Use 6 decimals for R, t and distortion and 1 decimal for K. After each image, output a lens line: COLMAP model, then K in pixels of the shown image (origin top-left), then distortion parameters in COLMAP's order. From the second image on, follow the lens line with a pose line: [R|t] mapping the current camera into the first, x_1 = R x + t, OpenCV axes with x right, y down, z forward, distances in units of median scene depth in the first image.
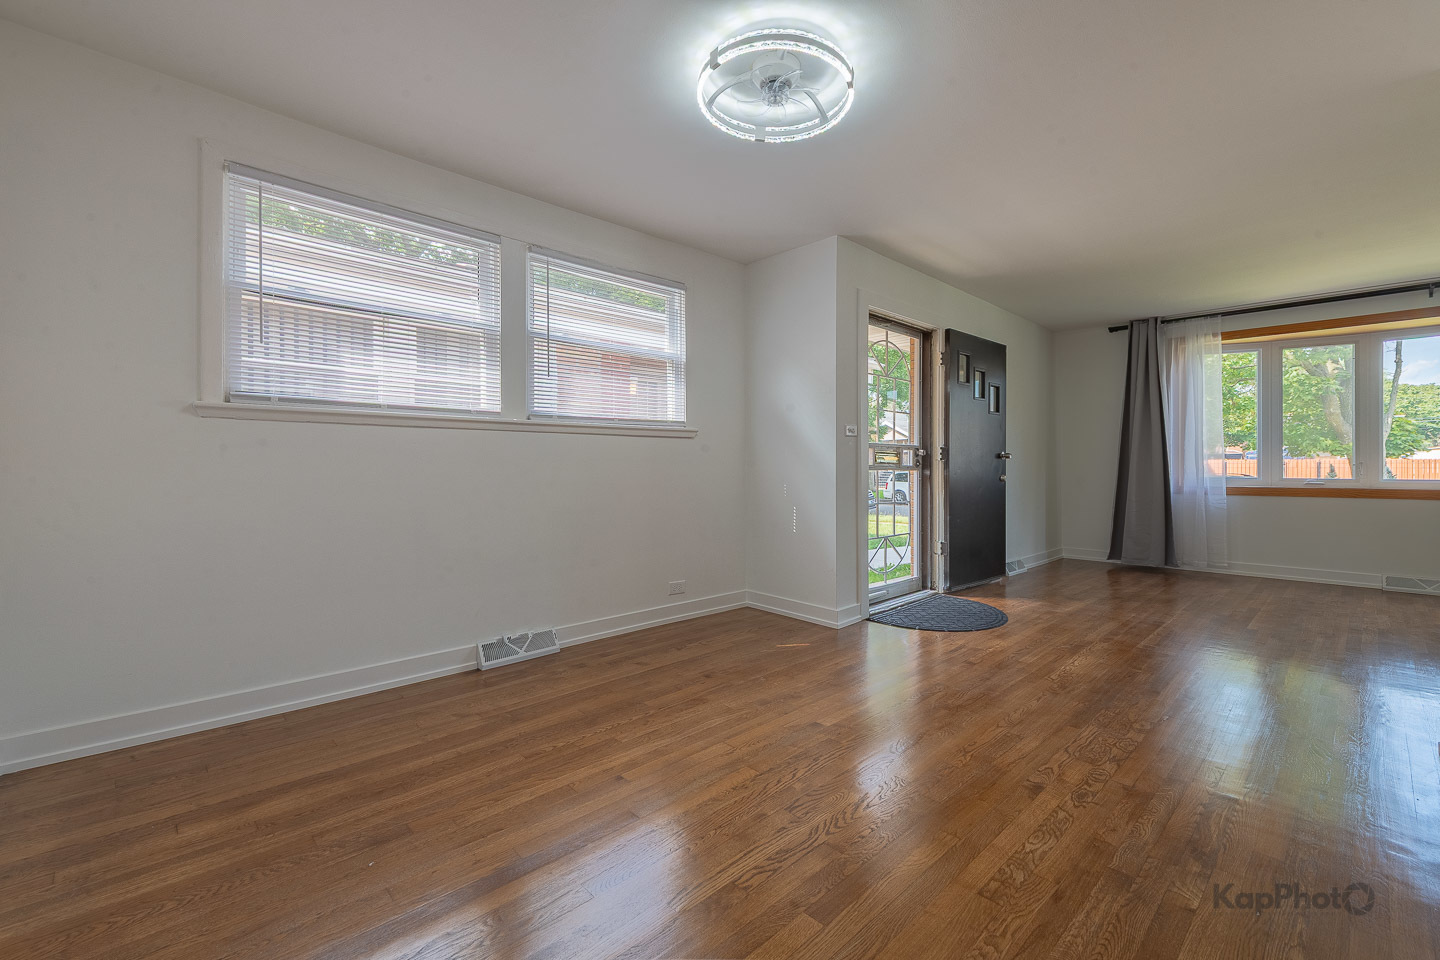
lens RADIAL K [[575.0, 0, 733.5], [0, 575.0, 462.0], [0, 0, 1]] dist [0.018439, -0.005371]
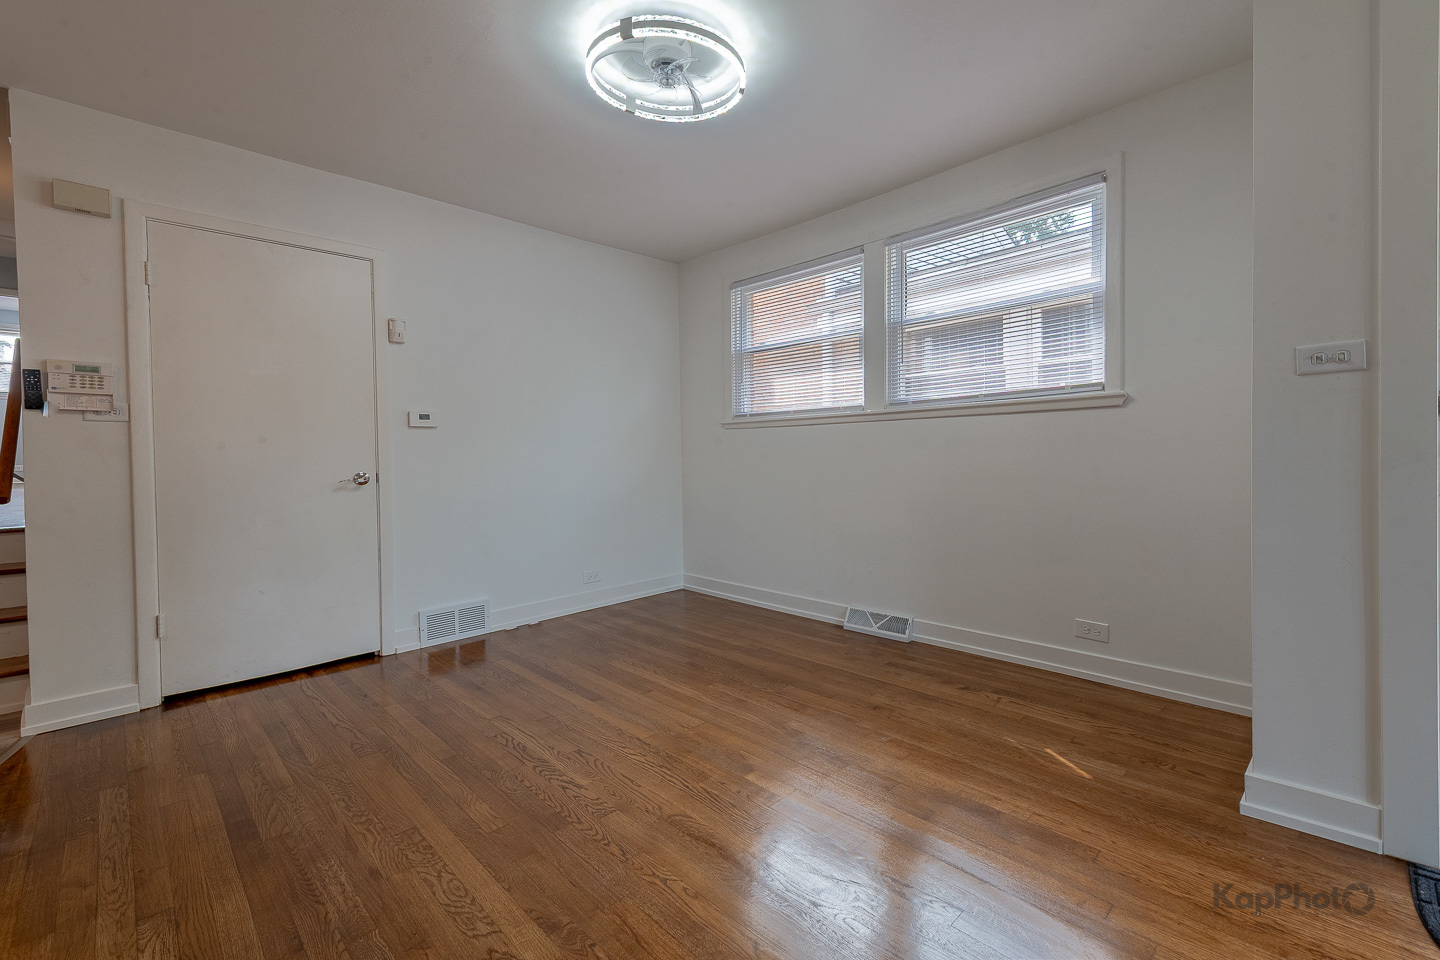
lens RADIAL K [[569.0, 0, 717.2], [0, 569.0, 460.4], [0, 0, 1]] dist [0.015914, -0.005654]
pose [[0.072419, 0.004947, -0.997362, 0.767407], [0.020108, 0.999777, 0.006419, 0.007655], [0.997172, -0.020520, 0.072304, 0.734517]]
